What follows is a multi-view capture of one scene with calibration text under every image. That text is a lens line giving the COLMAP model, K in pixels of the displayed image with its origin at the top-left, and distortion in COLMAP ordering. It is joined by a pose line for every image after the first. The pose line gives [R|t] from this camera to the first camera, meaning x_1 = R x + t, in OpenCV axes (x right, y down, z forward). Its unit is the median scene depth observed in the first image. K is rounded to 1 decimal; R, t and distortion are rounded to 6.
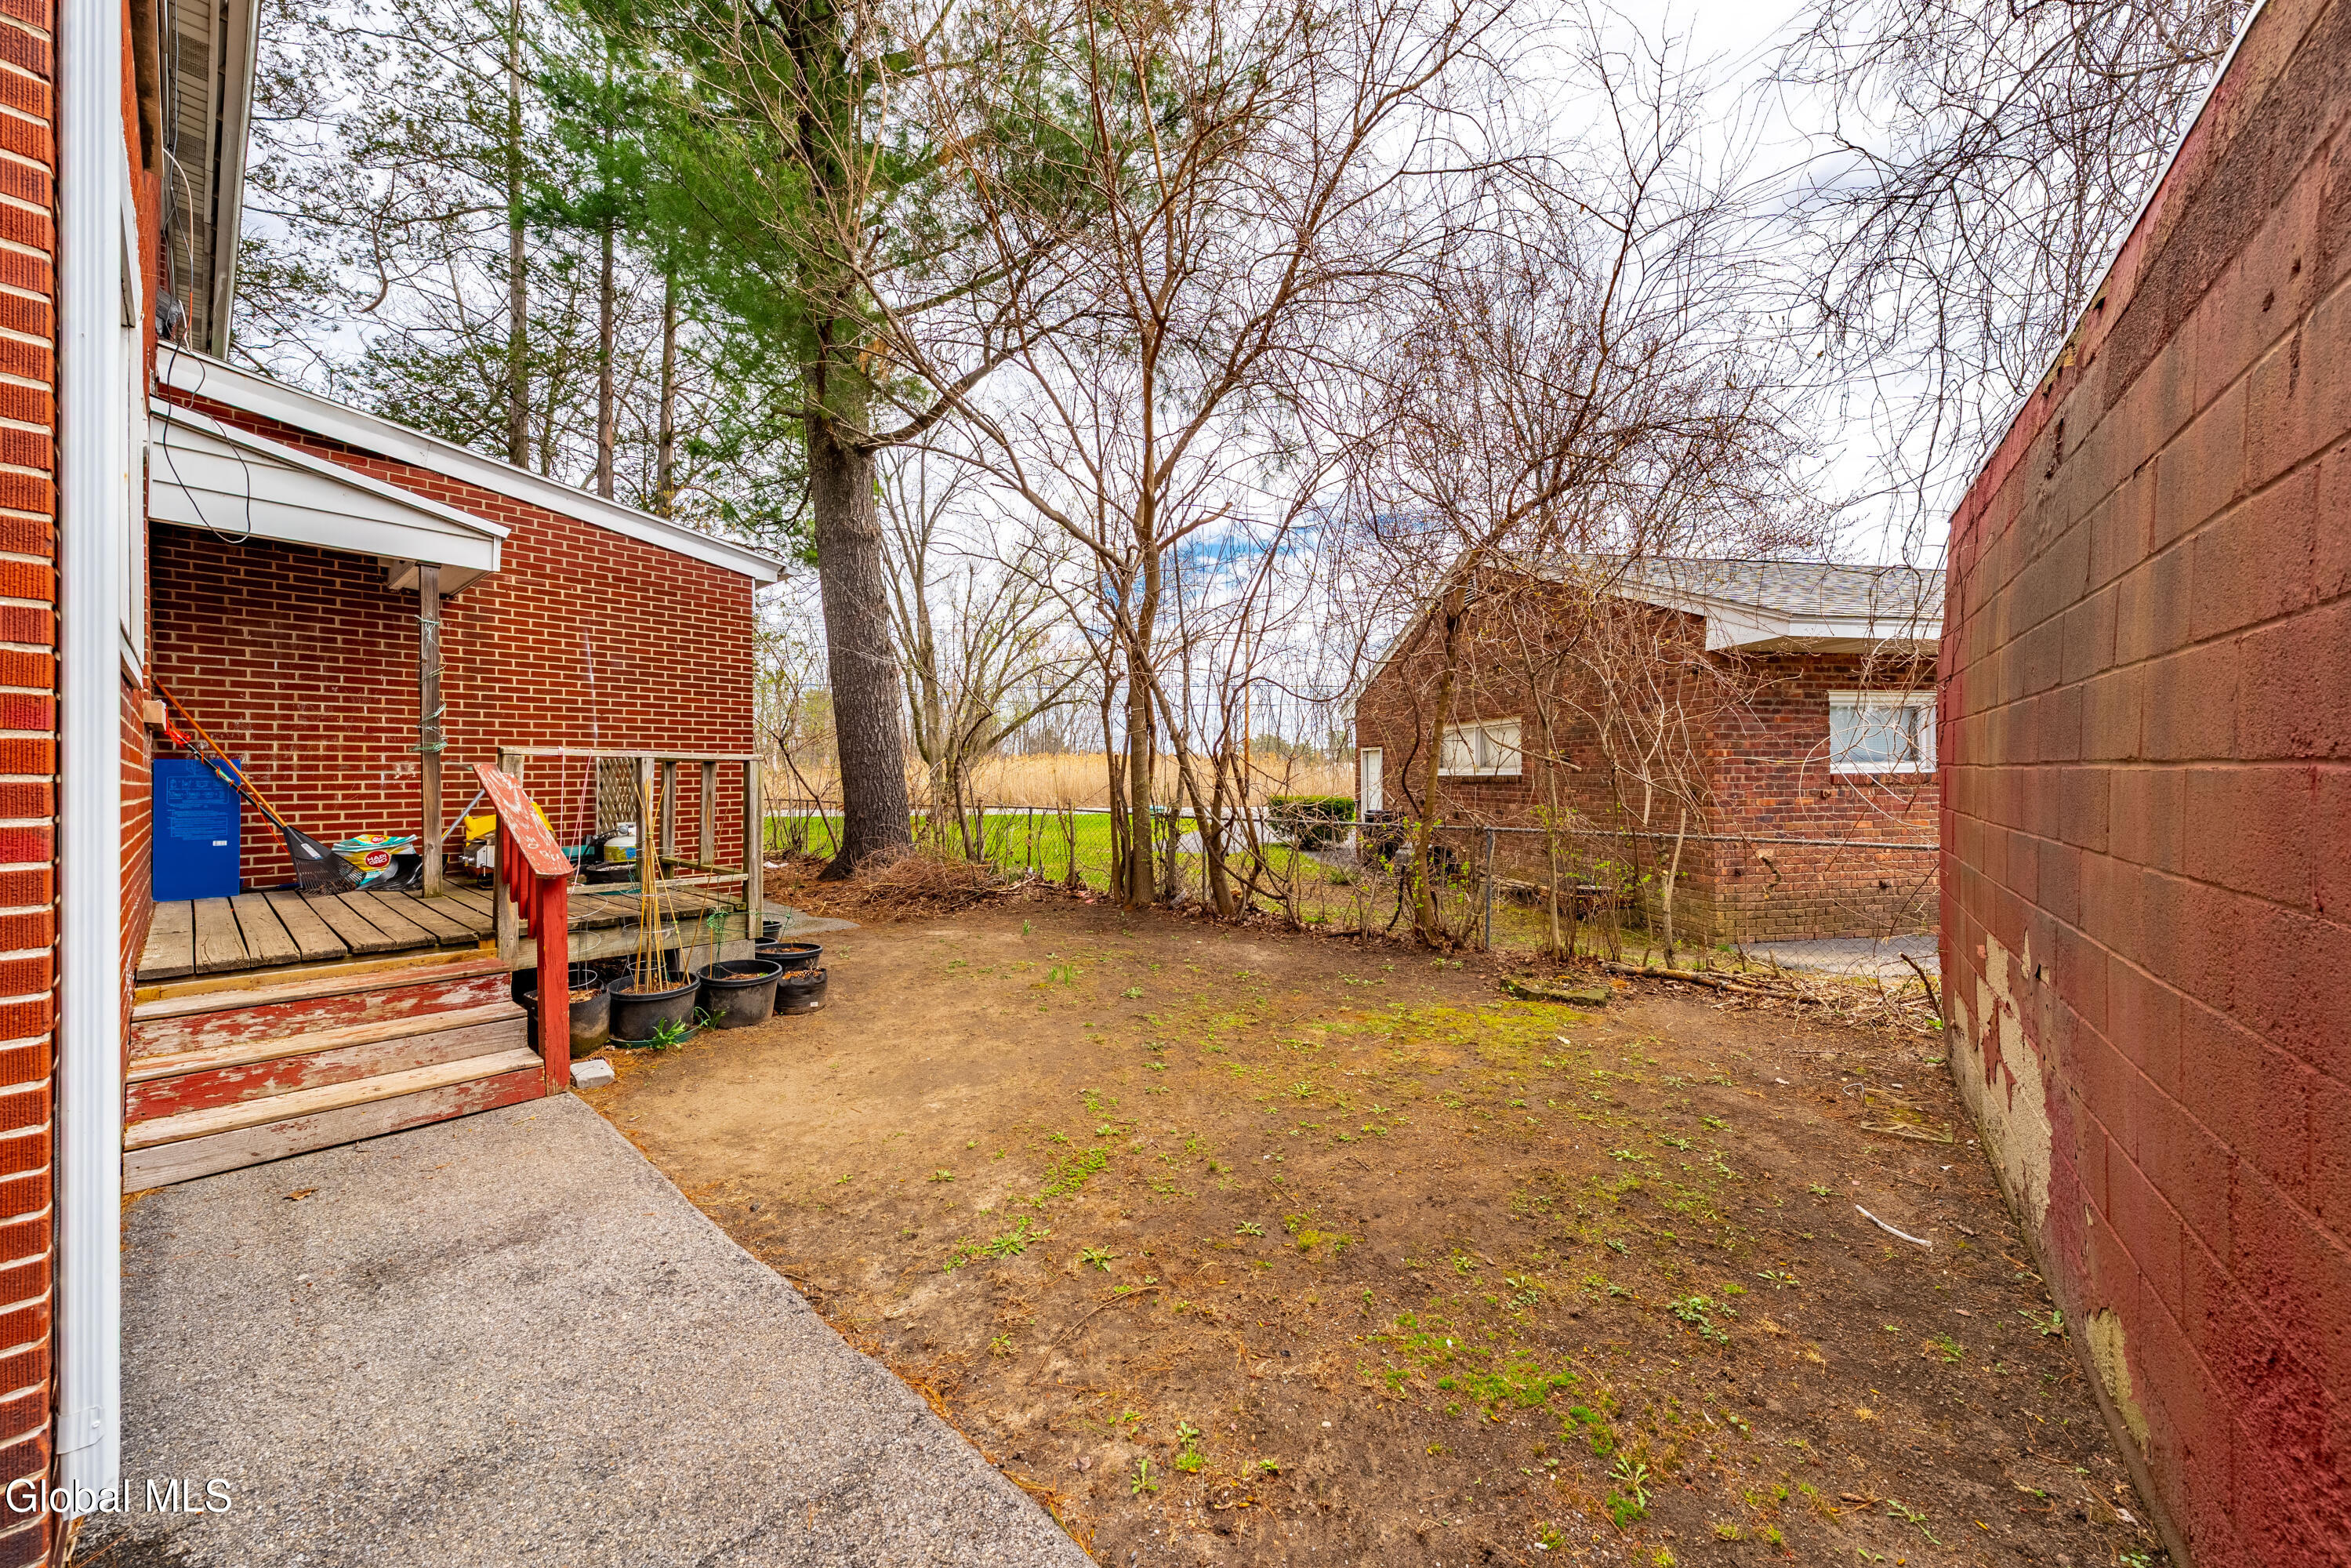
lens RADIAL K [[819.1, 0, 1192.7], [0, 819.1, 775.0], [0, 0, 1]] dist [0.000183, -0.001201]
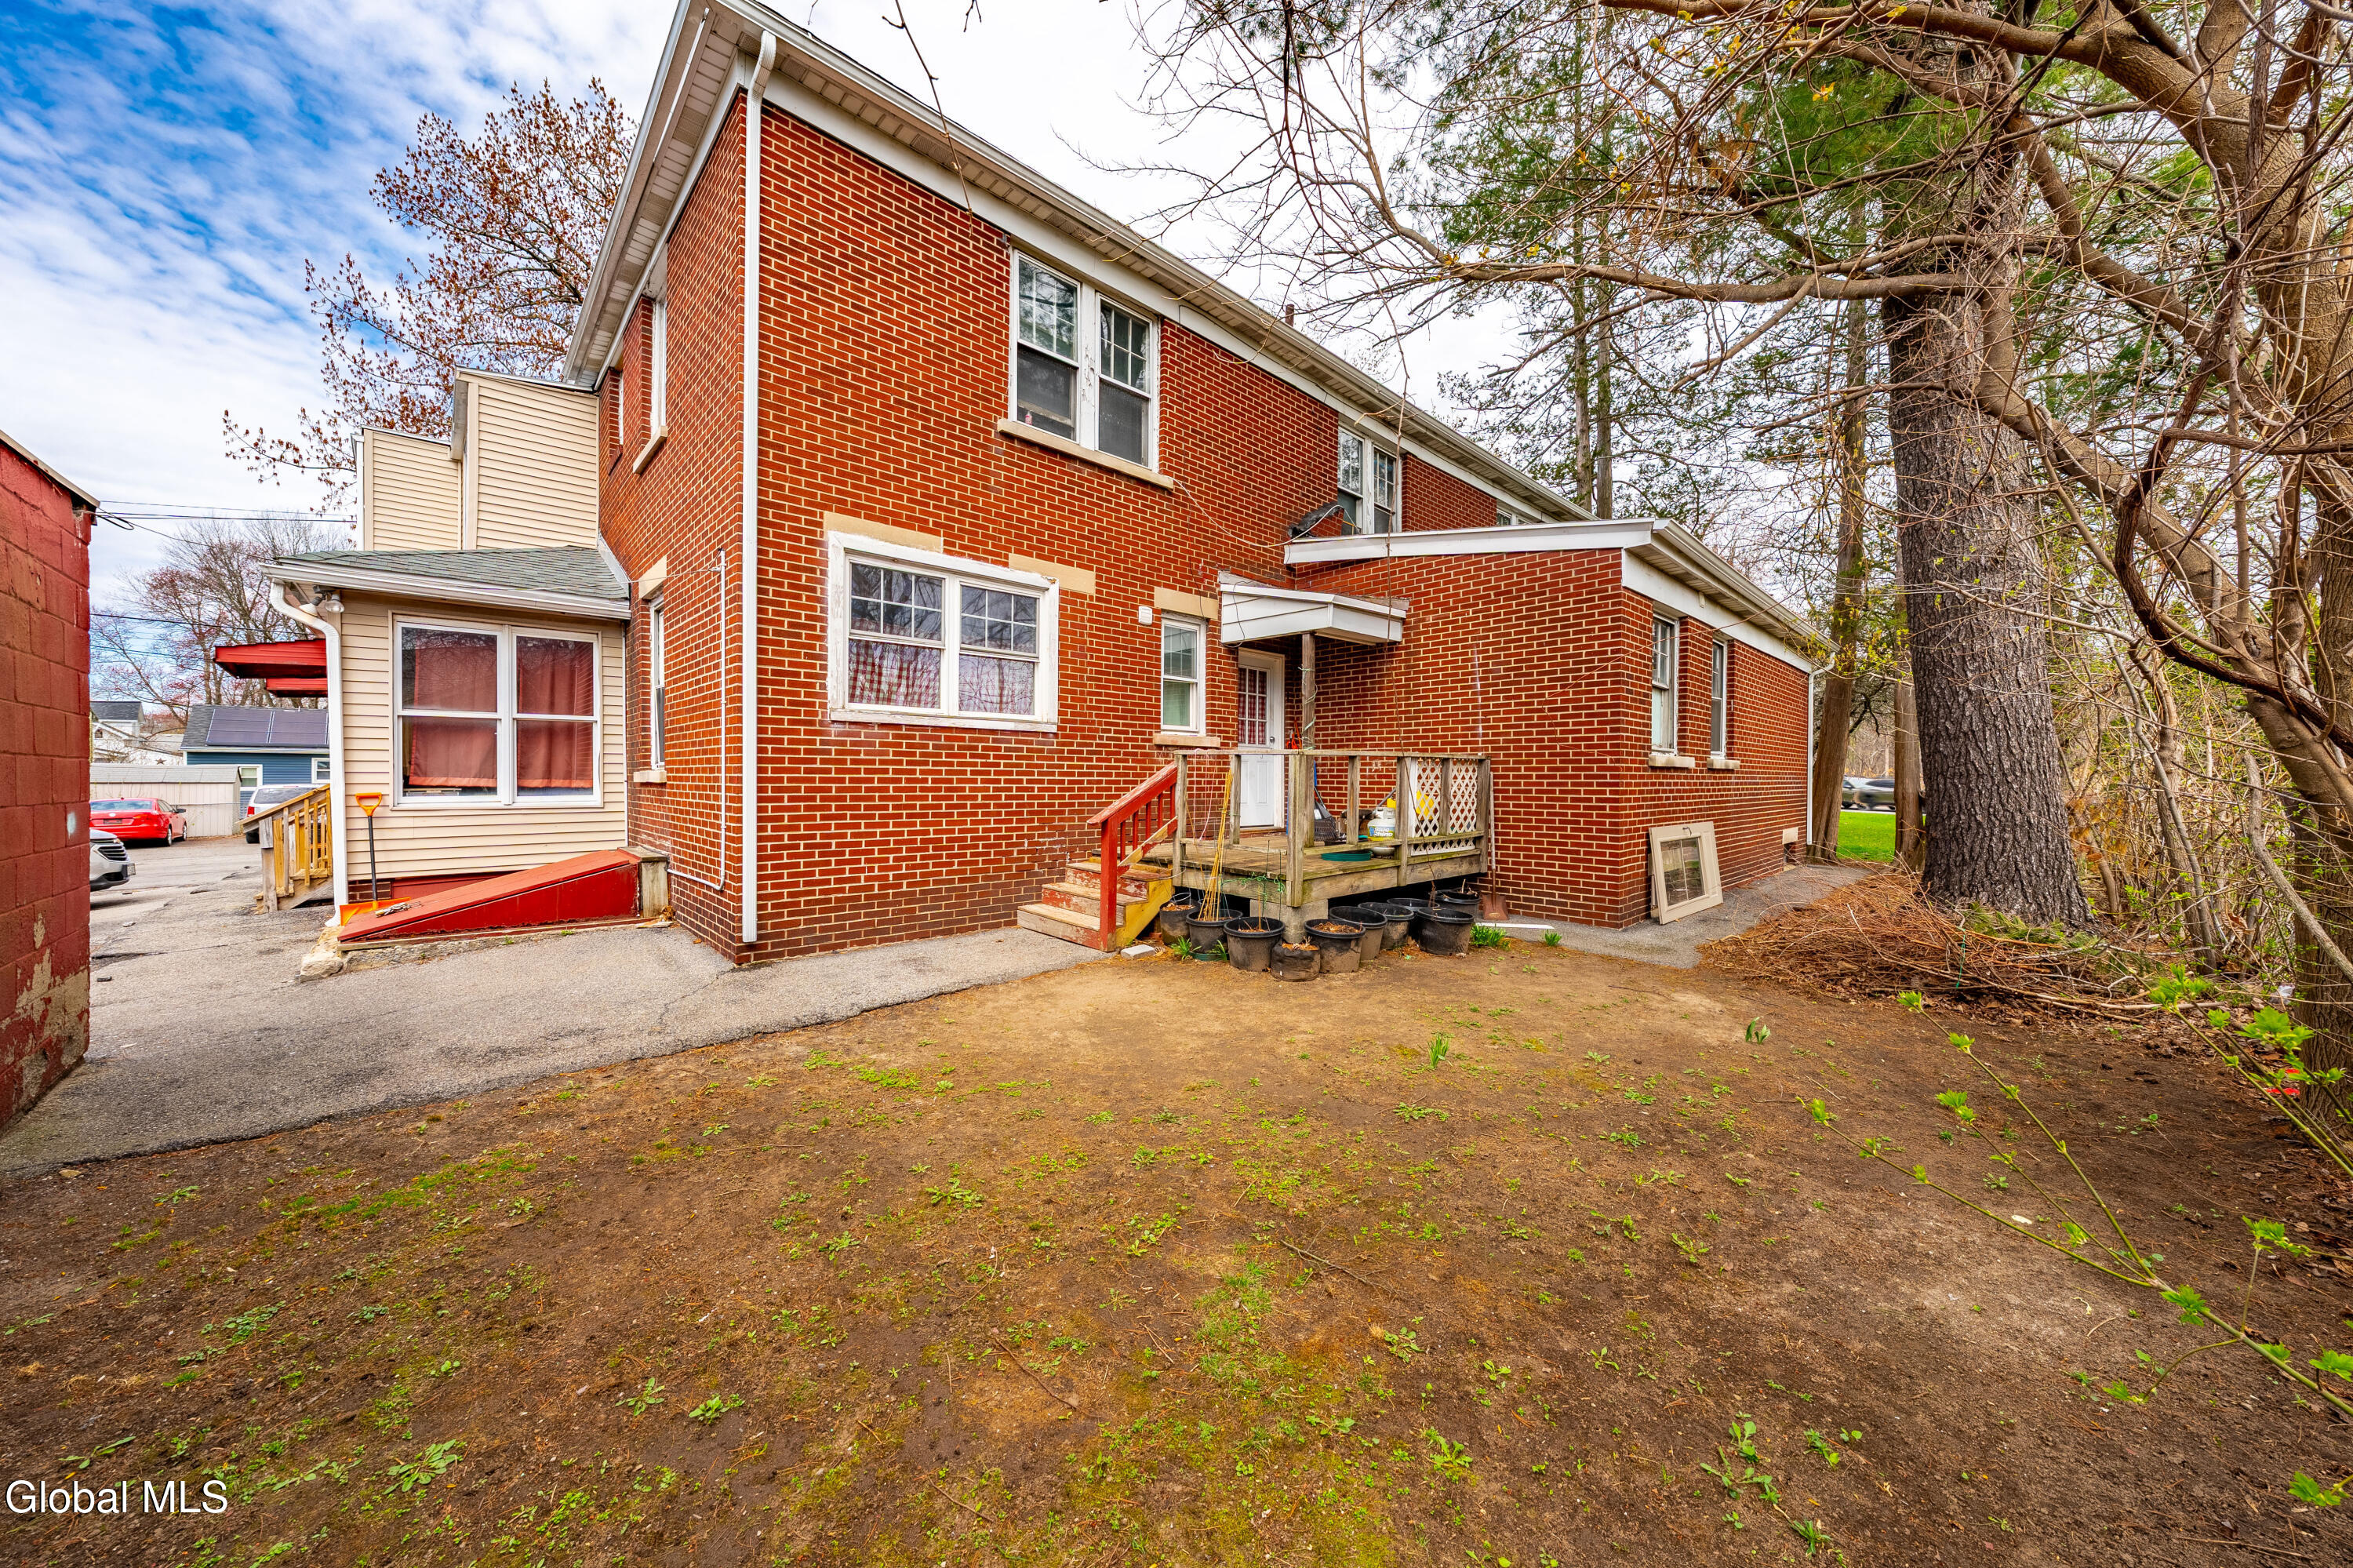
lens RADIAL K [[819.8, 0, 1195.6], [0, 819.8, 778.0], [0, 0, 1]] dist [0.000183, -0.001201]
pose [[-0.153331, 0.007830, -0.988144, 0.783073], [-0.005573, 0.999946, 0.008788, 0.007575], [0.988159, 0.006854, -0.153279, 1.267488]]
